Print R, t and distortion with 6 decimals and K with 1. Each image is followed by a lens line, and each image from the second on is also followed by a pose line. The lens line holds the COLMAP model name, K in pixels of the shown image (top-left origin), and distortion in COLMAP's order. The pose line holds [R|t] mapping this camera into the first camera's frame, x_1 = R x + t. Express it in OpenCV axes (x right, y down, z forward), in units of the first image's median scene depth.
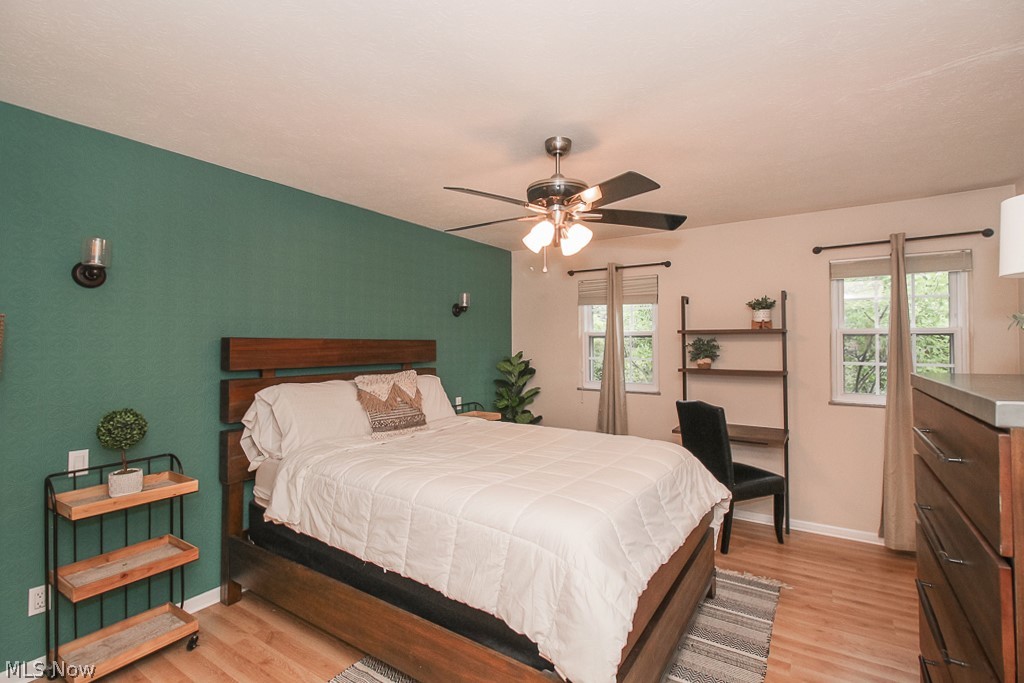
lens RADIAL K [[478.1, 0, 512.0], [0, 478.1, 341.5], [0, 0, 1]] dist [0.025257, -0.000190]
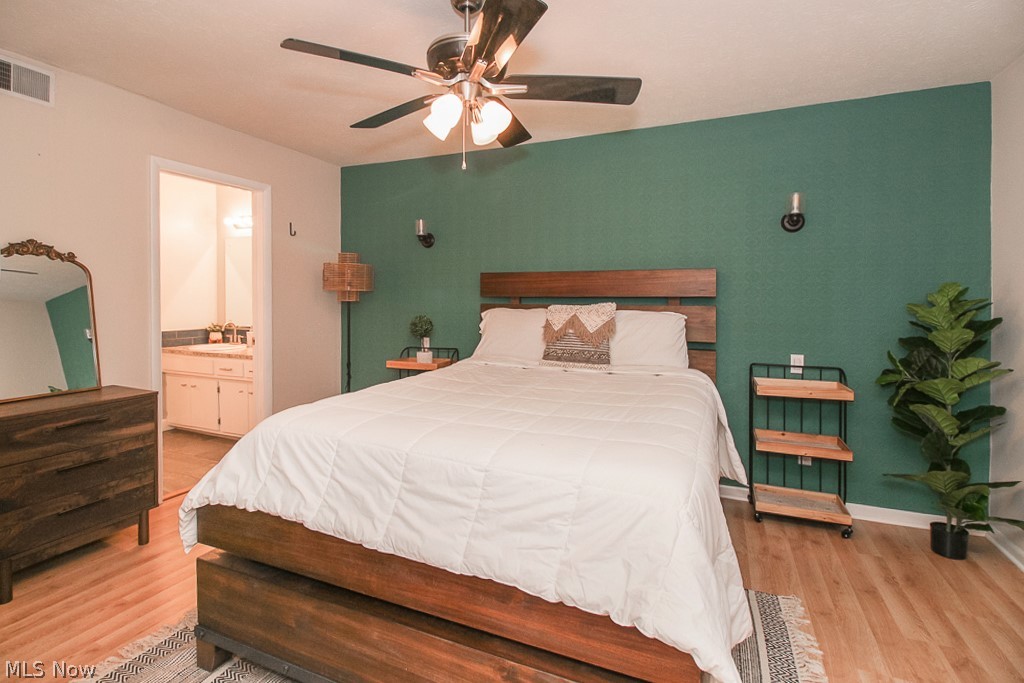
lens RADIAL K [[478.7, 0, 513.3], [0, 478.7, 301.4], [0, 0, 1]] dist [-0.000579, -0.000152]
pose [[0.180617, 0.007117, -0.983528, 0.686081], [0.002839, 0.999966, 0.007758, 0.054899], [0.983549, -0.004193, 0.180590, 0.732183]]
